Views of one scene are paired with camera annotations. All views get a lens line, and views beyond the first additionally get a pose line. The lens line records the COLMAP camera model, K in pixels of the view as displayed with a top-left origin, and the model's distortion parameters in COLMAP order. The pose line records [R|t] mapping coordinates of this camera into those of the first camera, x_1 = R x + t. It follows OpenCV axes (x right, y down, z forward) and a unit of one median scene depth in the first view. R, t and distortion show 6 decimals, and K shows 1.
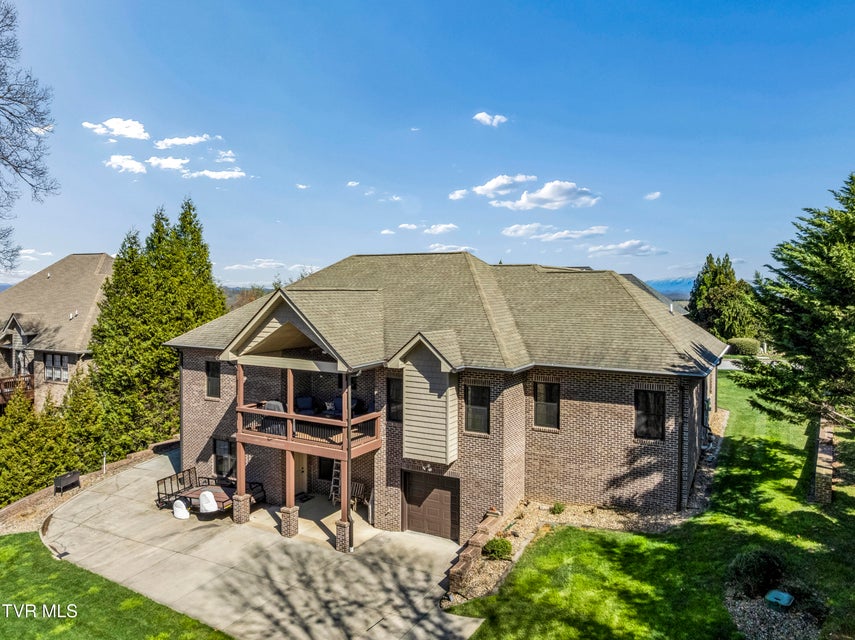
lens RADIAL K [[579.2, 0, 435.9], [0, 579.2, 318.2], [0, 0, 1]] dist [0.003431, -0.002014]
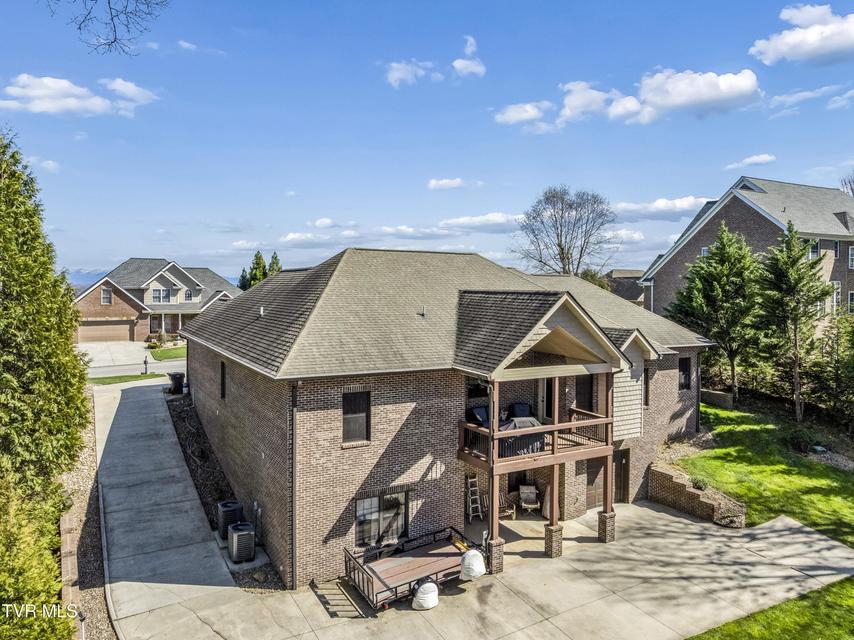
lens RADIAL K [[578.6, 0, 424.0], [0, 578.6, 307.5], [0, 0, 1]] dist [0.003431, -0.002014]
pose [[0.544888, -0.026148, 0.838101, -1.353835], [0.034494, 0.999367, 0.008753, -0.047826], [-0.837799, 0.024140, 0.545445, 0.774826]]
